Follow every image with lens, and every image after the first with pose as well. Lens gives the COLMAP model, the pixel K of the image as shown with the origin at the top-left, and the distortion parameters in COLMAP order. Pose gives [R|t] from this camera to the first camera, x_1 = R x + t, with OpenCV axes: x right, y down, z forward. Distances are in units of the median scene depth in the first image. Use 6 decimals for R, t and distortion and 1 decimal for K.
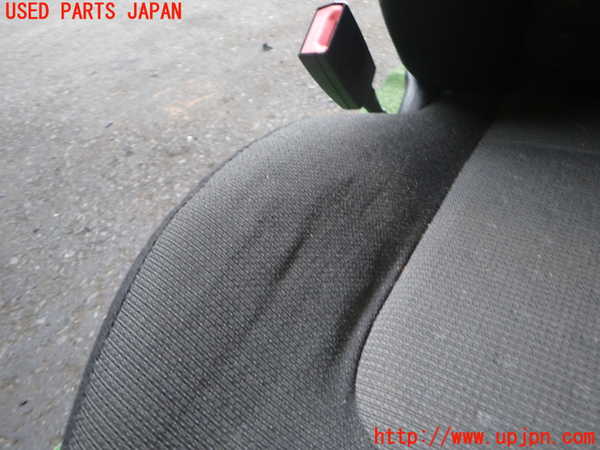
lens RADIAL K [[438.5, 0, 300.0], [0, 438.5, 225.0], [0, 0, 1]] dist [0.005763, 0.002662]
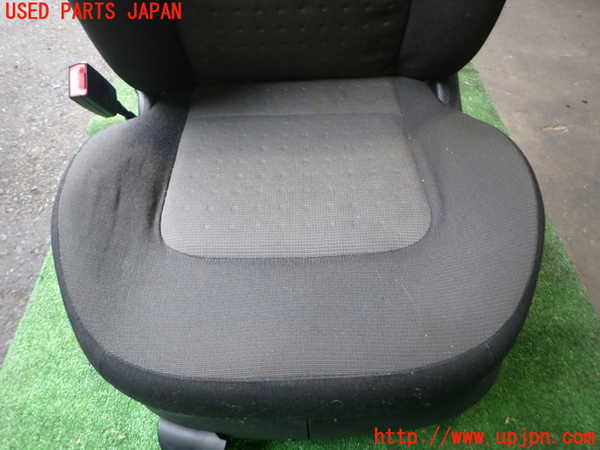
lens RADIAL K [[438.5, 0, 300.0], [0, 438.5, 225.0], [0, 0, 1]] dist [0.005763, 0.002662]
pose [[0.835966, -0.352897, 0.420269, -0.139150], [0.302888, 0.935312, 0.182894, 0.039585], [-0.457625, -0.025599, 0.888777, -0.902824]]
